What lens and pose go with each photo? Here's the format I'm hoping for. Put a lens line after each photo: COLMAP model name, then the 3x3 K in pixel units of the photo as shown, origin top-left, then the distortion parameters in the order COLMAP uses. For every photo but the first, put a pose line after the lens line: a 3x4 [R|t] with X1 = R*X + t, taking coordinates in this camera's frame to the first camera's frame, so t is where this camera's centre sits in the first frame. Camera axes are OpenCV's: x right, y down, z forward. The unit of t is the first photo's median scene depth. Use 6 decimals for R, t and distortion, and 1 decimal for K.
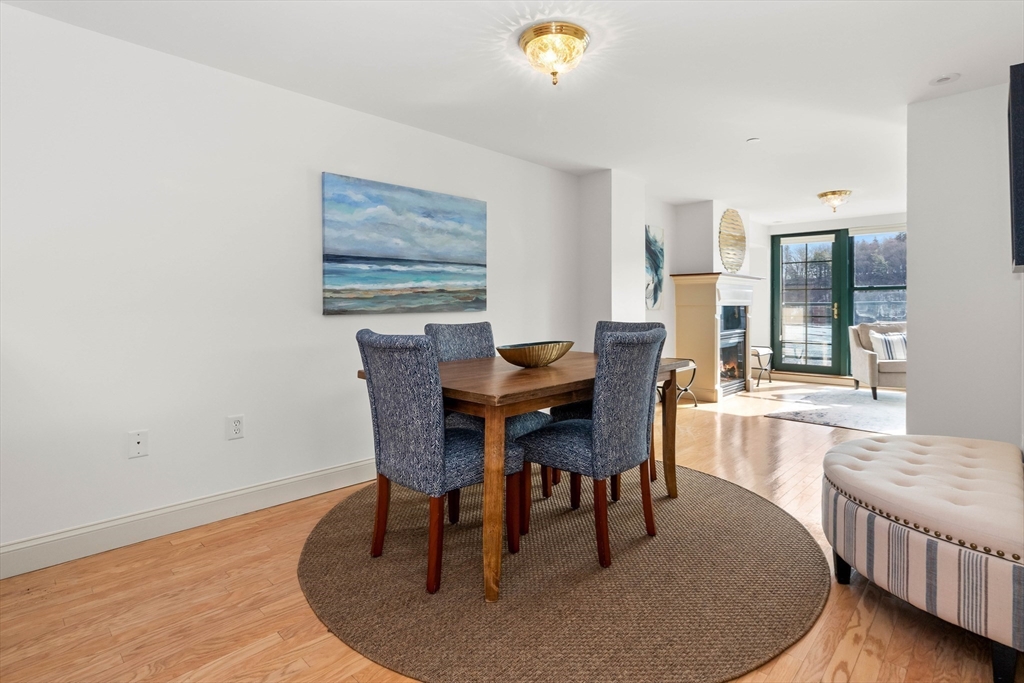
lens RADIAL K [[505.0, 0, 494.8], [0, 505.0, 304.2], [0, 0, 1]] dist [-0.001052, -0.000285]
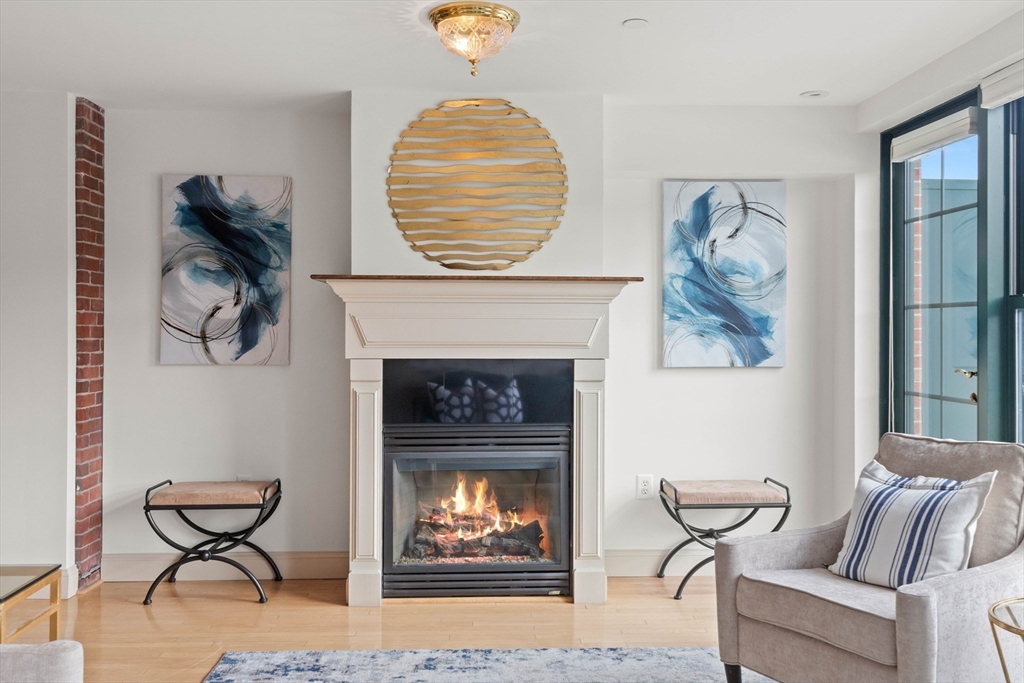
lens RADIAL K [[972.9, 0, 512.2], [0, 972.9, 325.7], [0, 0, 1]] dist [-0.000432, 0.004597]
pose [[0.731393, -0.001996, -0.681953, 0.964114], [0.000102, 0.999996, -0.002817, -0.019037], [0.681956, 0.001991, 0.731390, 0.489847]]
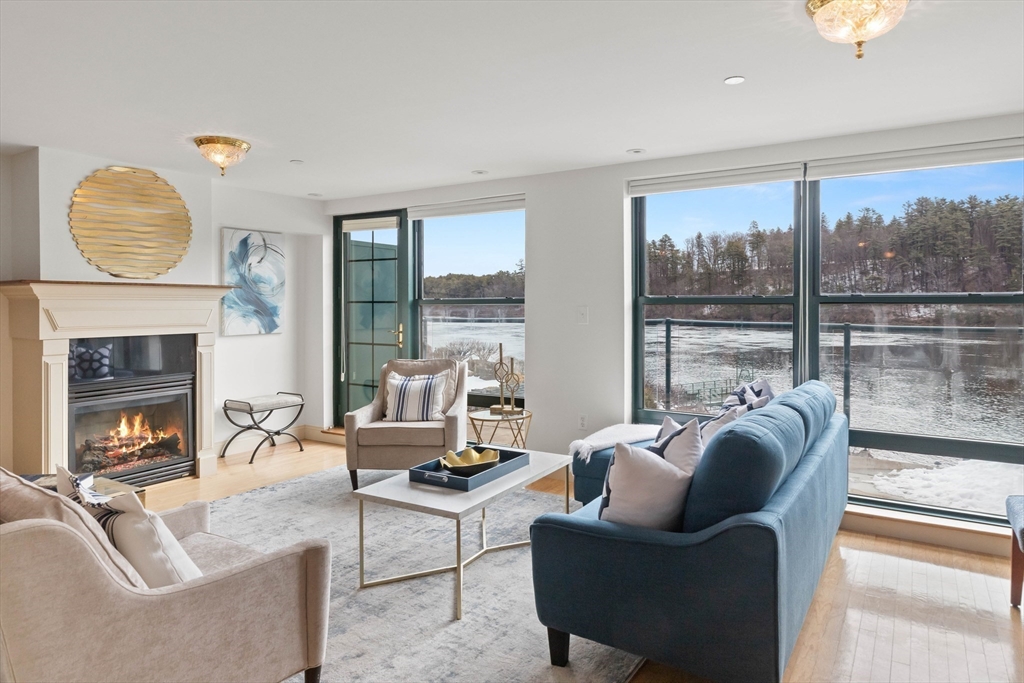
lens RADIAL K [[638.1, 0, 511.5], [0, 638.1, 307.0], [0, 0, 1]] dist [0.003520, 0.001025]
pose [[0.978528, -0.003202, 0.206087, 0.730972], [0.001145, 0.999948, 0.010100, -0.036147], [-0.206108, -0.009647, 0.978482, 0.197627]]
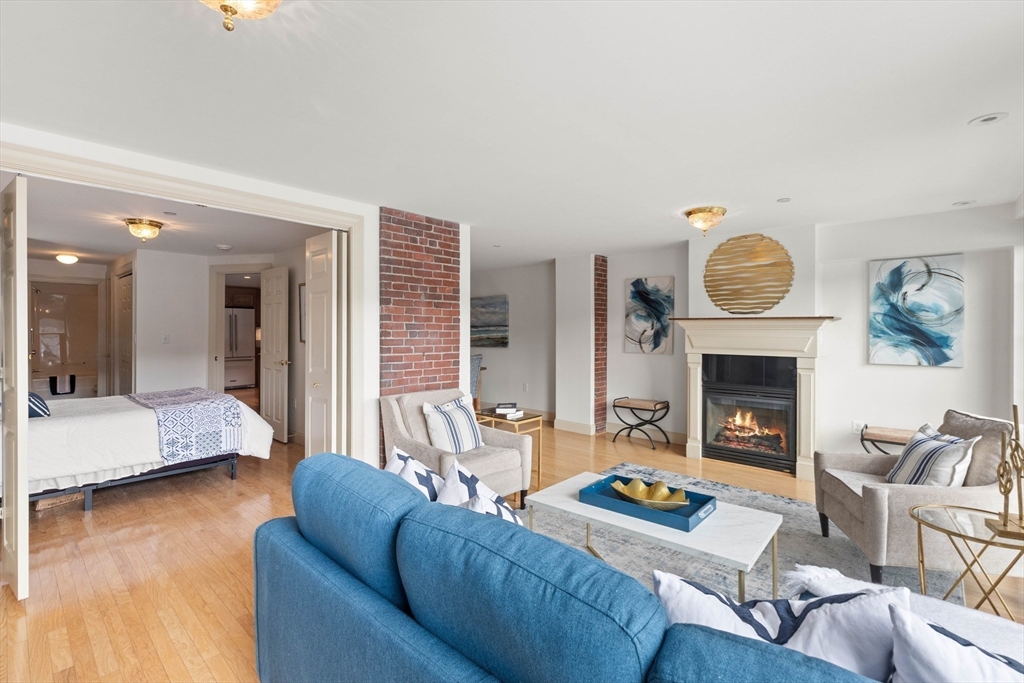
lens RADIAL K [[454.8, 0, 513.8], [0, 454.8, 330.6], [0, 0, 1]] dist [-0.000210, -0.000025]
pose [[0.042691, 0.000432, -0.999088, 1.162652], [-0.001205, 0.999999, 0.000381, -0.035489], [0.999088, 0.001187, 0.042692, 0.593042]]
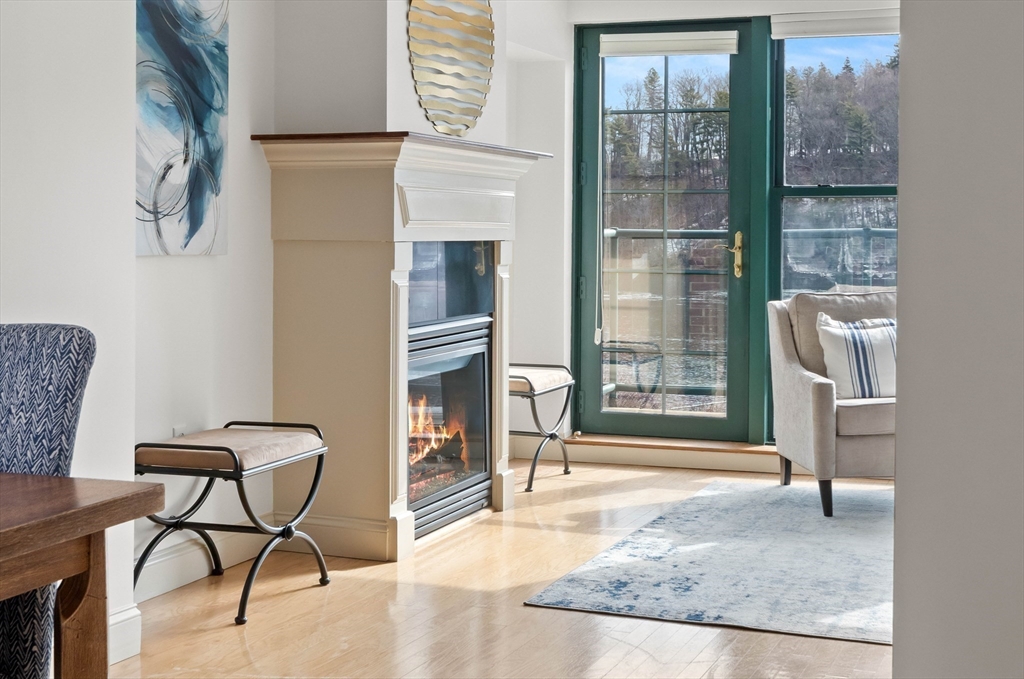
lens RADIAL K [[1533.6, 0, 455.1], [0, 1533.6, 248.2], [0, 0, 1]] dist [0.003953, 0.031814]
pose [[0.922452, 0.000386, 0.386112, 0.107295], [-0.006431, 0.999876, 0.014364, -0.006183], [-0.386058, -0.015733, 0.922340, 0.127067]]
